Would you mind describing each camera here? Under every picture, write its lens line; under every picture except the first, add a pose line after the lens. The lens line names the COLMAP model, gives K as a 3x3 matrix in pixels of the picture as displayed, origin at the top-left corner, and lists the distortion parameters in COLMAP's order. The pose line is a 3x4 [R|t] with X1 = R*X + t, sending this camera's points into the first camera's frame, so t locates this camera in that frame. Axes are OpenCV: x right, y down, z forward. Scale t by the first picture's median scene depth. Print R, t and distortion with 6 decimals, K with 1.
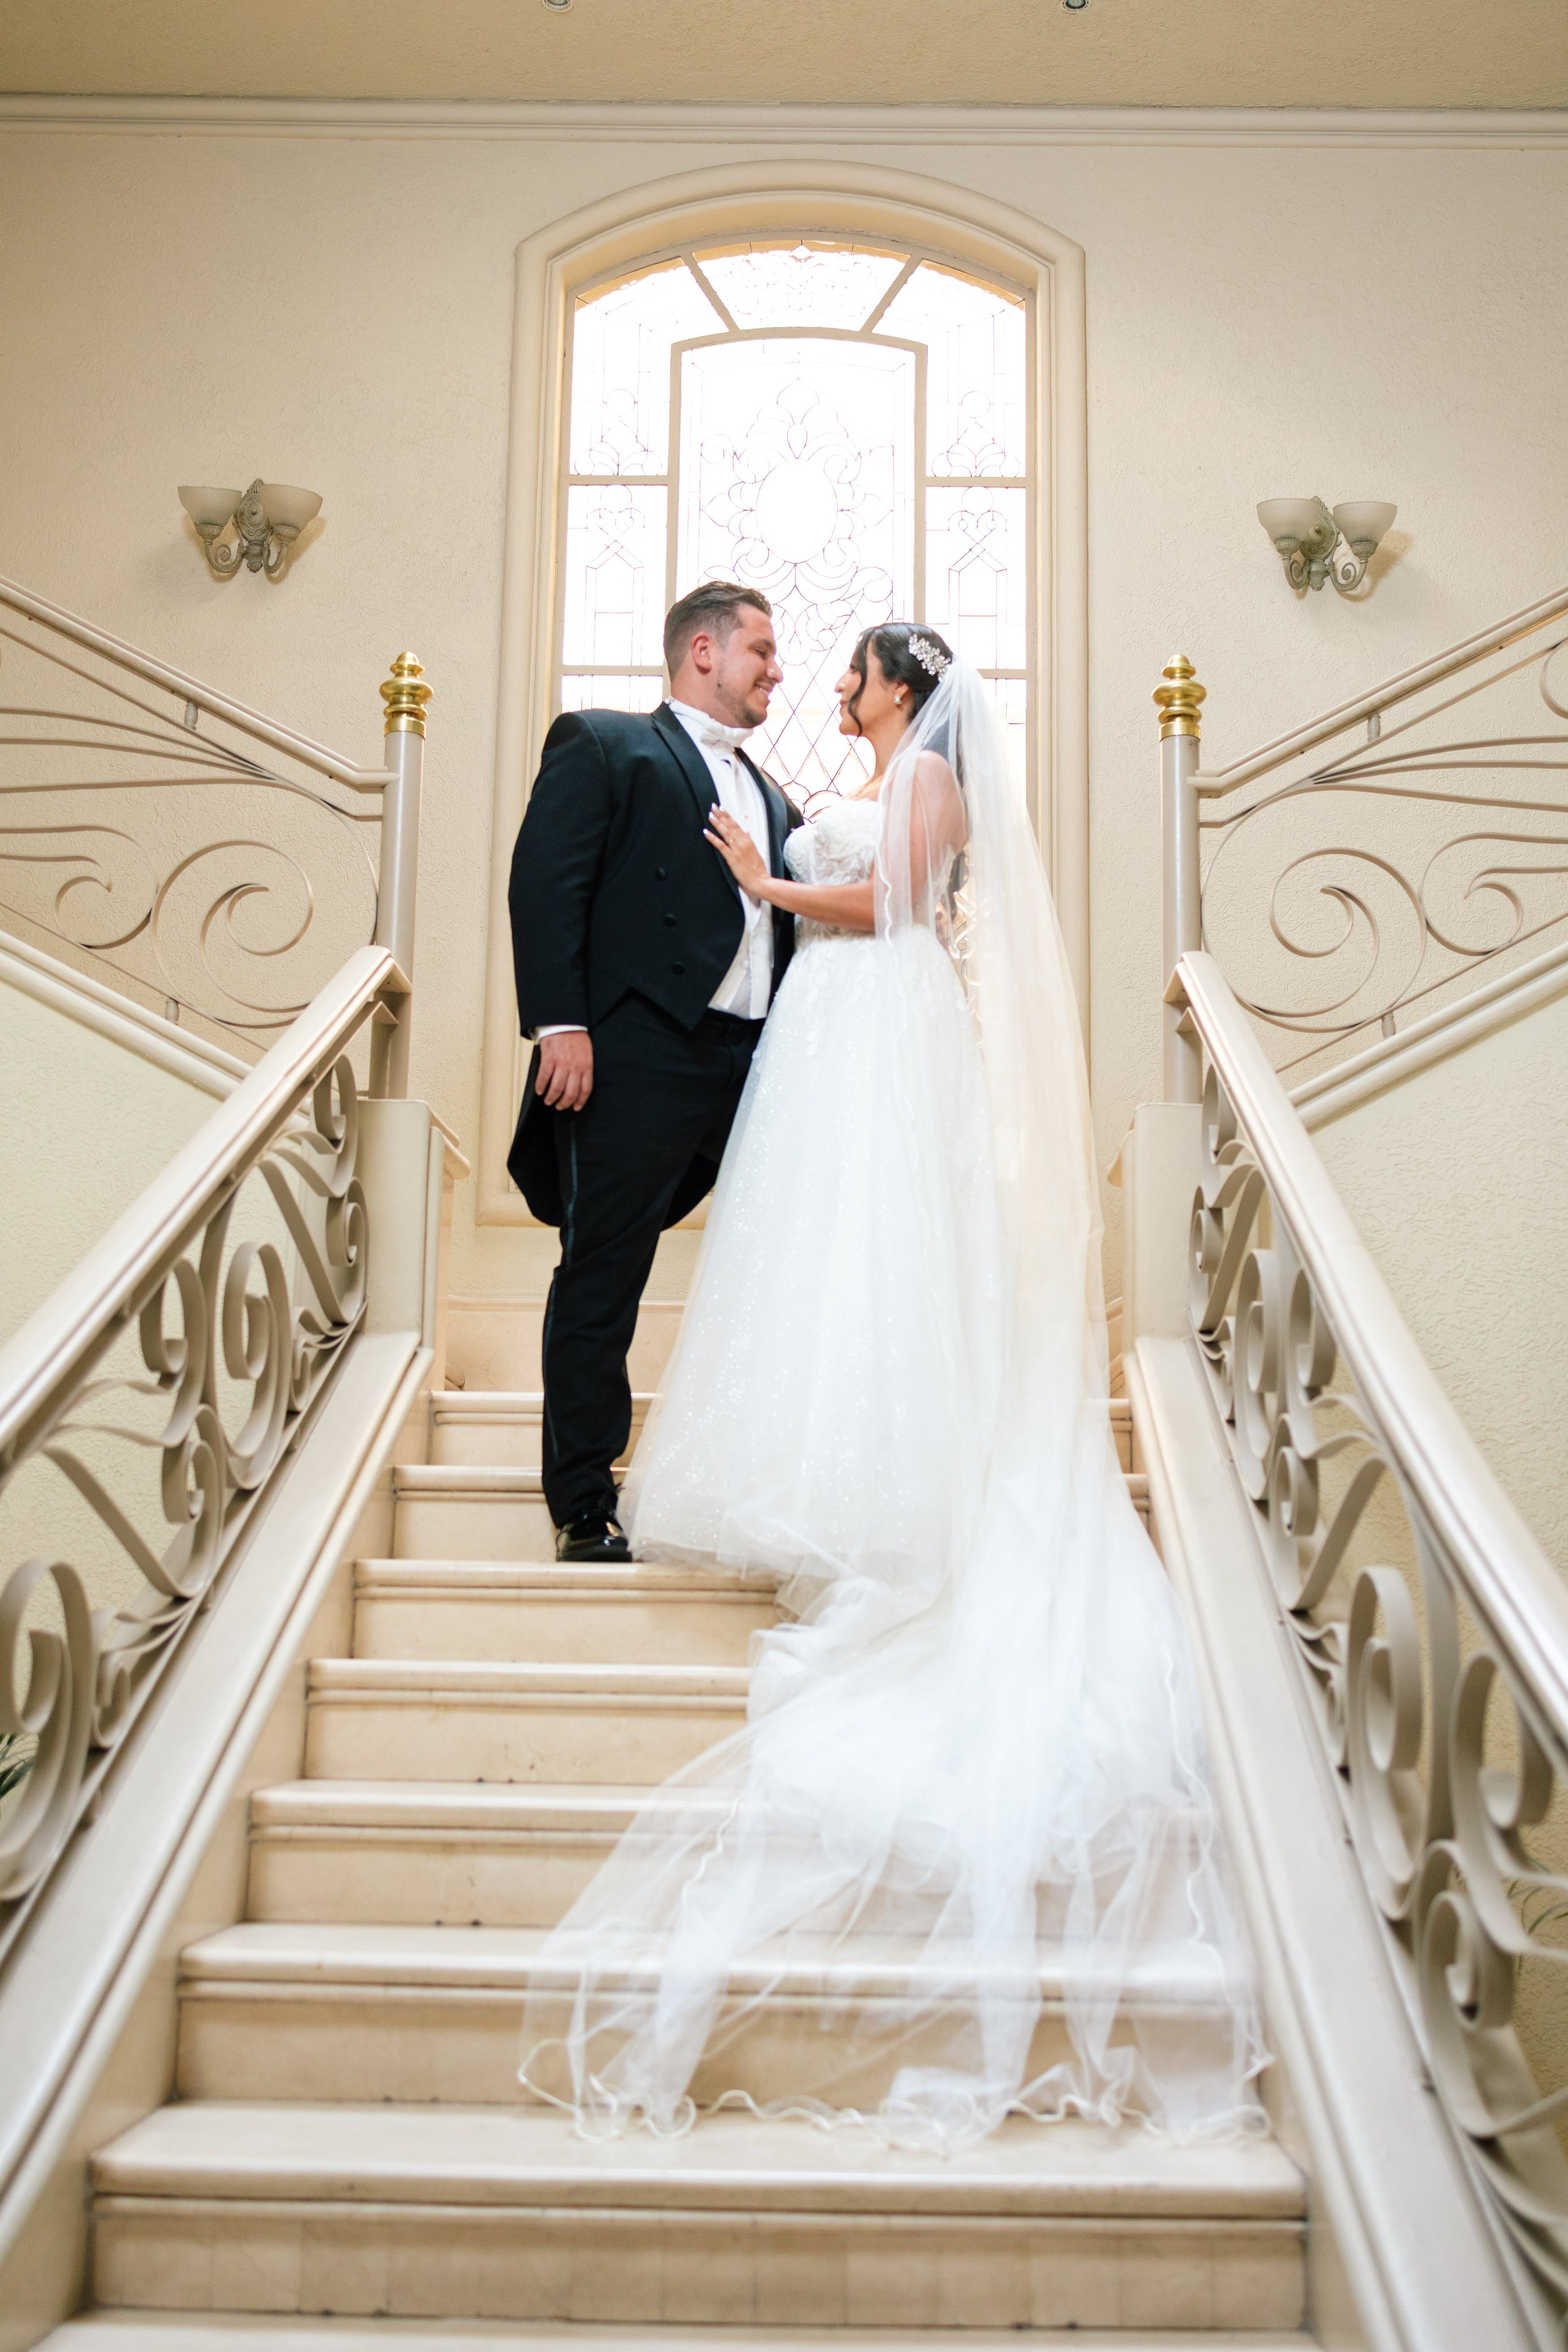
lens RADIAL K [[2463.6, 0, 815.8], [0, 2463.6, 1183.1], [0, 0, 1]] dist [-0.037556, -0.014801]
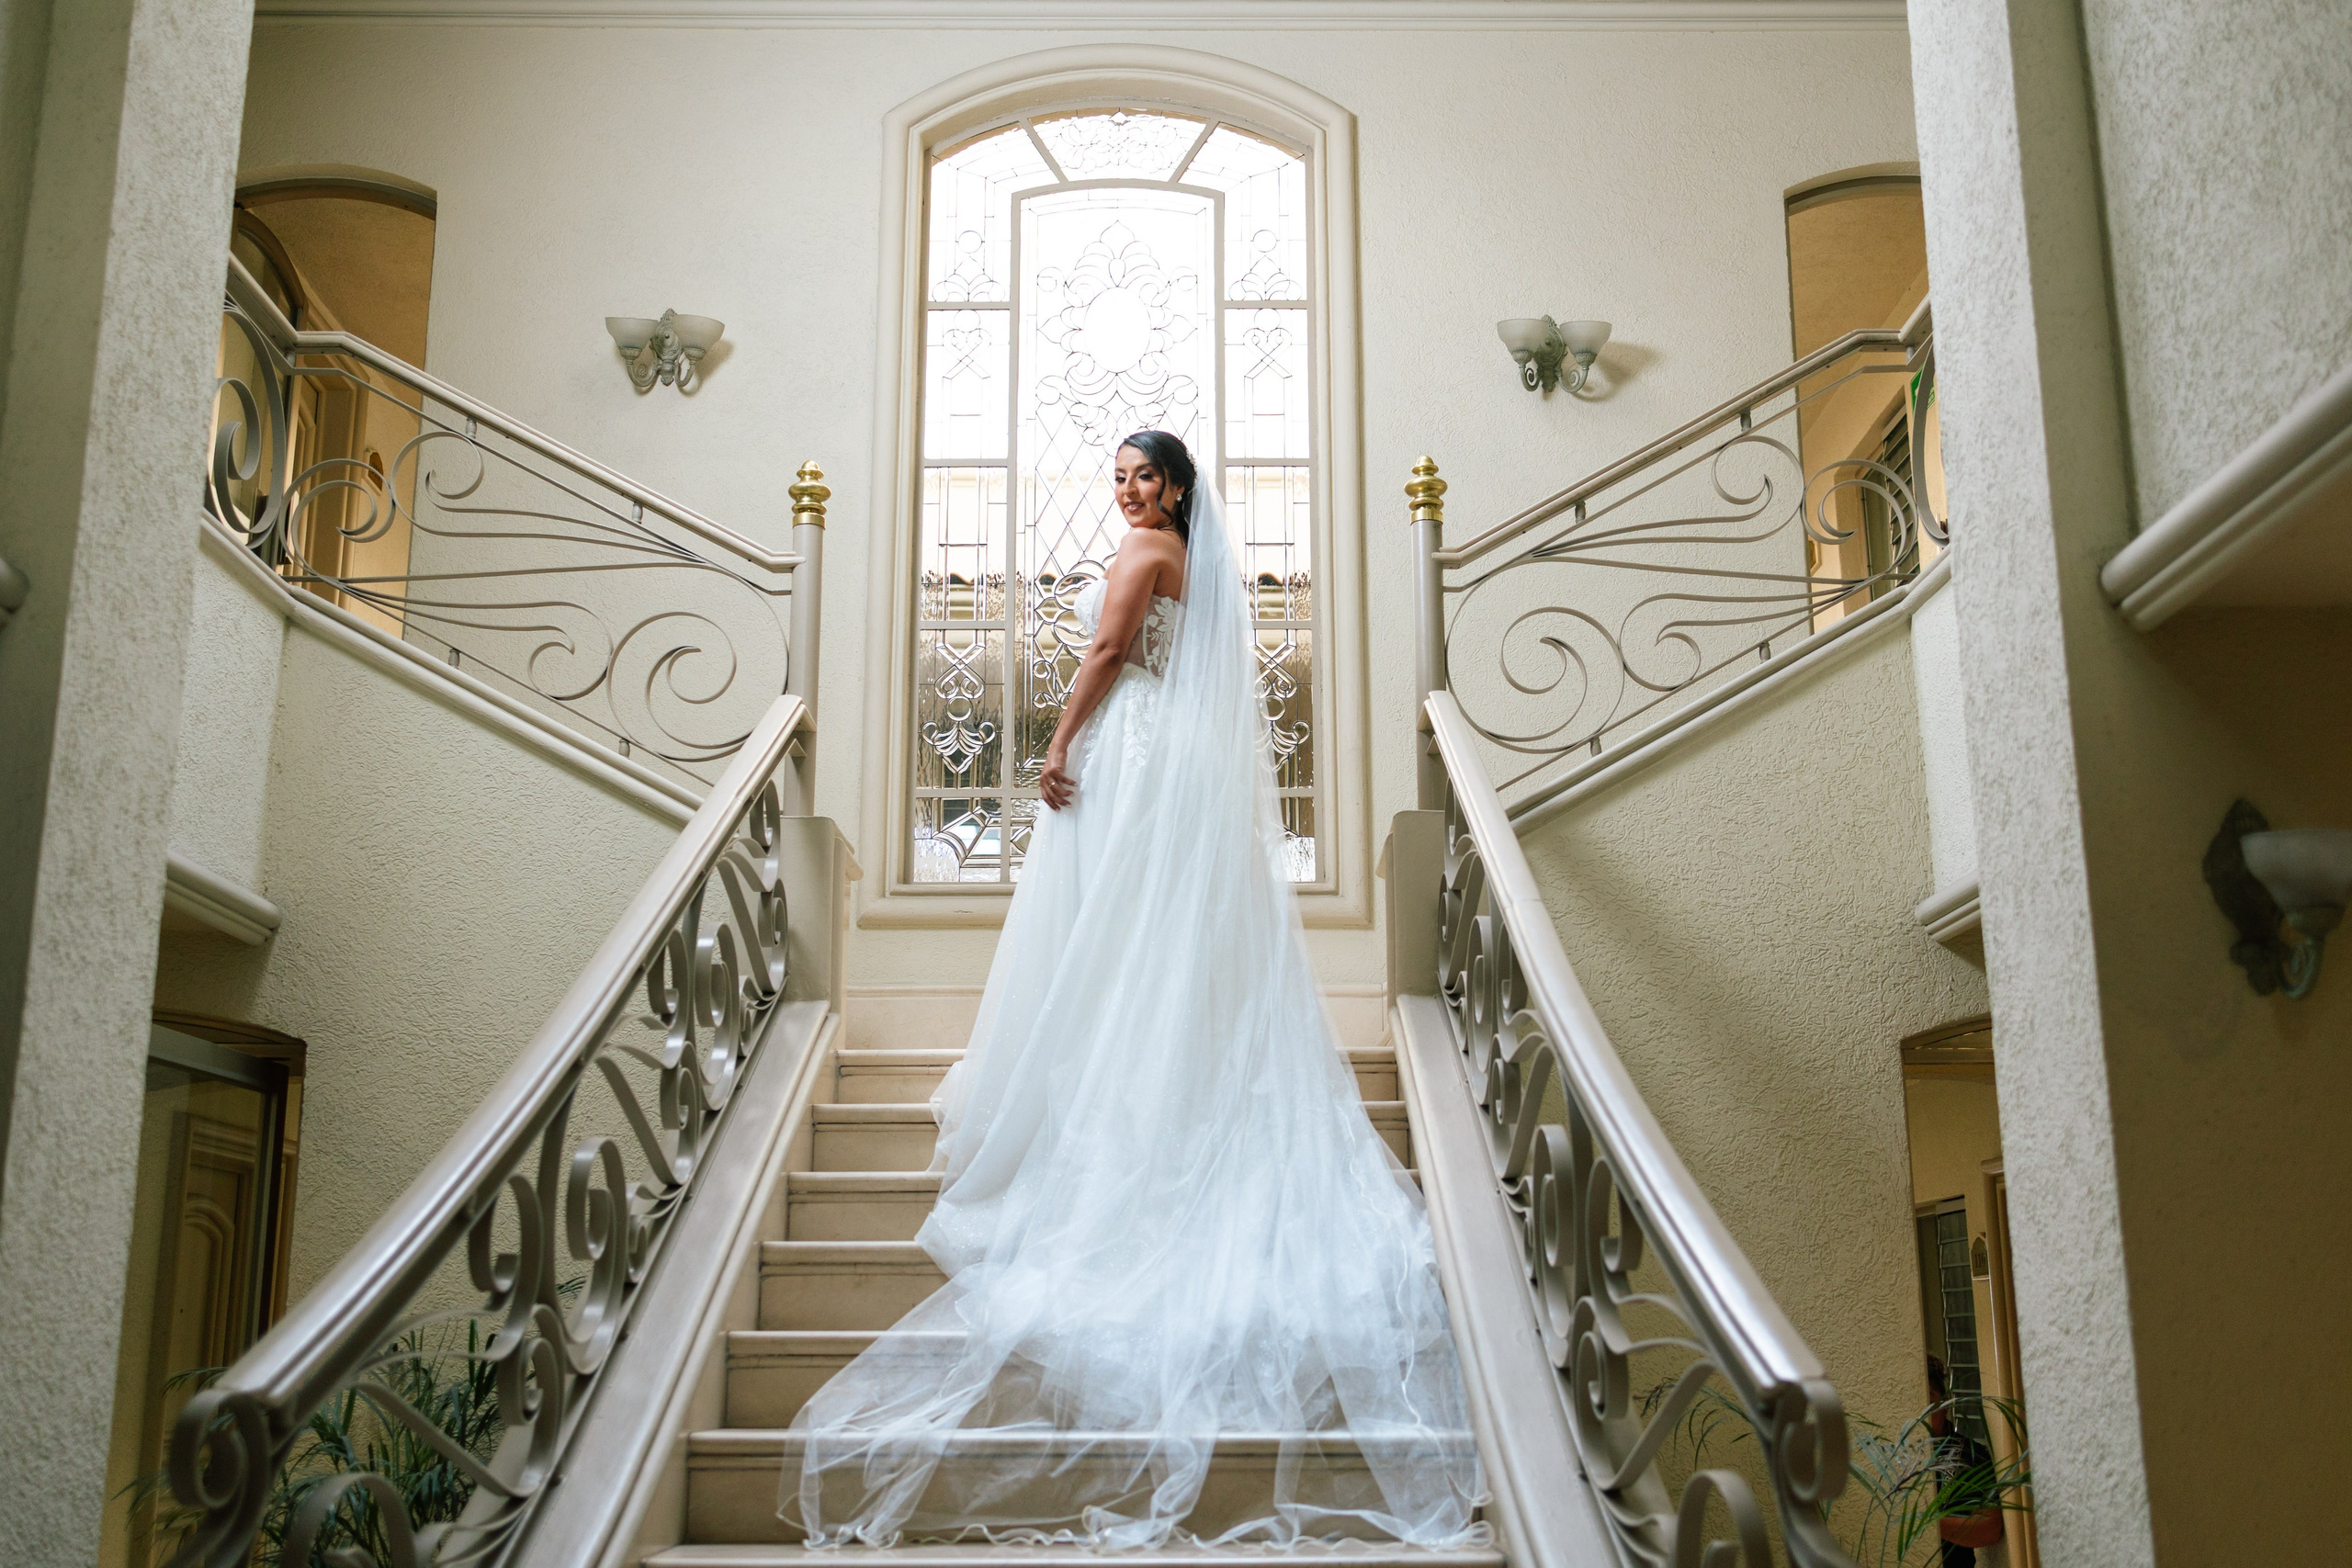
lens RADIAL K [[2412.7, 0, 1176.0], [0, 2412.7, 784.0], [0, 0, 1]] dist [0.011492, 0.003885]
pose [[0.999749, -0.013841, 0.017608, -0.004074], [0.014805, 0.998329, -0.055853, 0.019983], [-0.016806, 0.056100, 0.998284, -0.224702]]
